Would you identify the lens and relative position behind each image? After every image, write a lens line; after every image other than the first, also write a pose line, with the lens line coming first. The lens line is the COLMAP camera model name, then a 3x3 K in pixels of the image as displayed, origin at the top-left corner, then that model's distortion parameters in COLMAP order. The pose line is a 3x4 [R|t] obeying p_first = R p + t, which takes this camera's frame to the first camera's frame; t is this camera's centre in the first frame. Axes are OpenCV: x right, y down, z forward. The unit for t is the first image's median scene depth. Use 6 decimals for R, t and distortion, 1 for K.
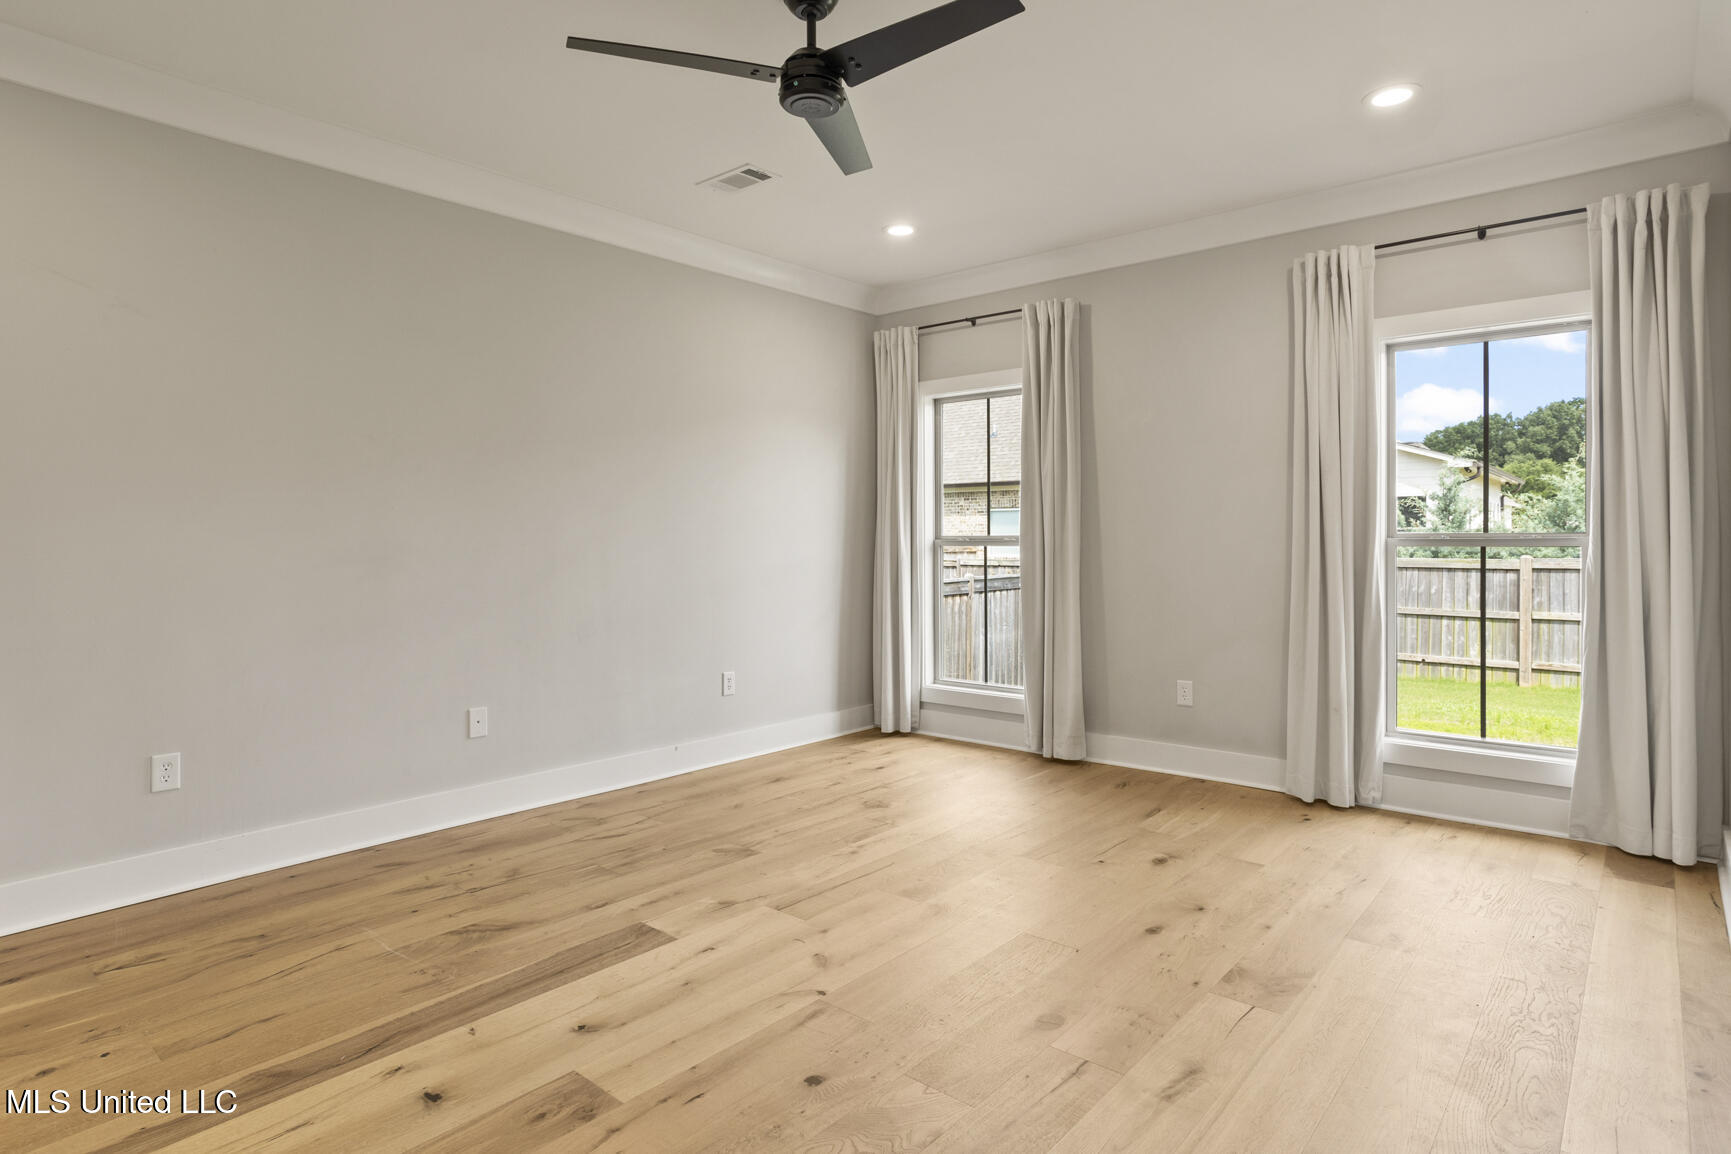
lens RADIAL K [[935.1, 0, 867.1], [0, 935.1, 570.9], [0, 0, 1]] dist [-0.038806, 0.001872]
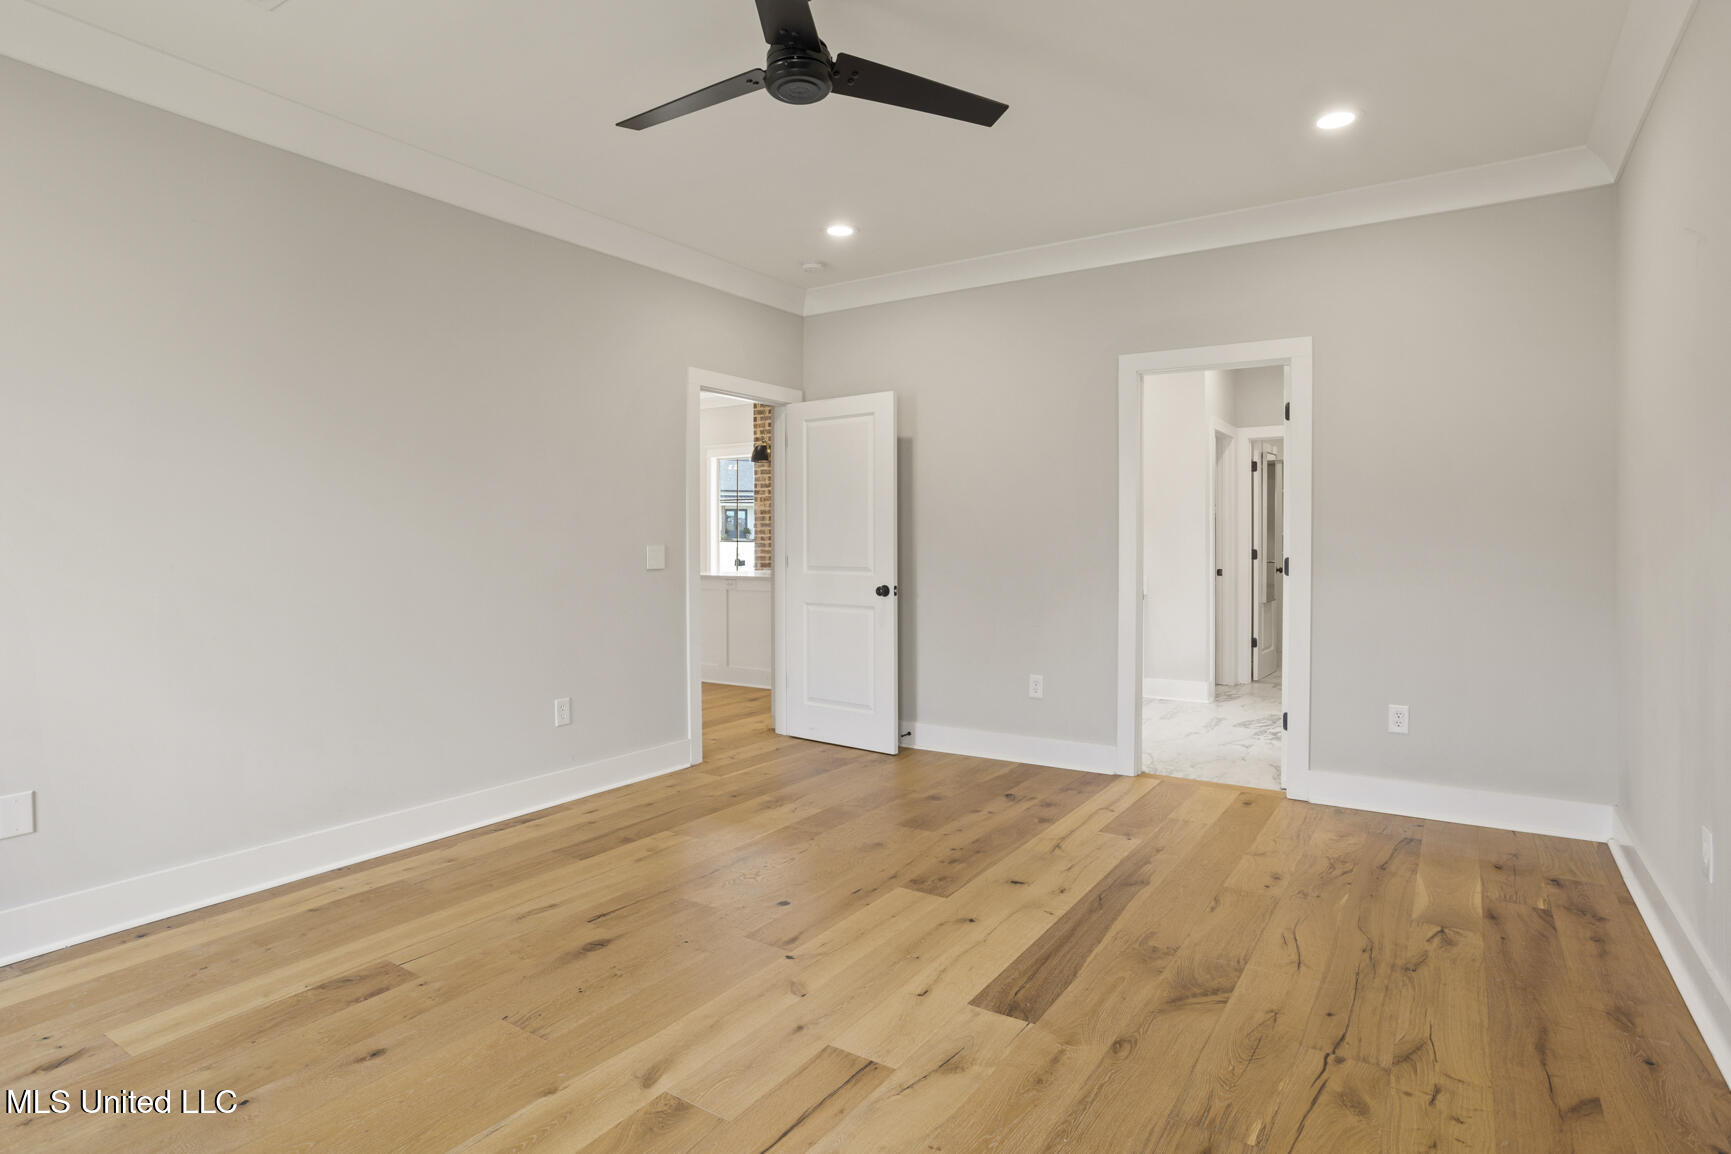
lens RADIAL K [[935.1, 0, 867.1], [0, 935.1, 570.9], [0, 0, 1]] dist [-0.038806, 0.001872]
pose [[-0.992854, 0.012330, -0.118697, -0.013592], [0.004678, 0.997905, 0.064533, -0.066850], [0.119244, 0.063517, -0.990831, 1.923641]]
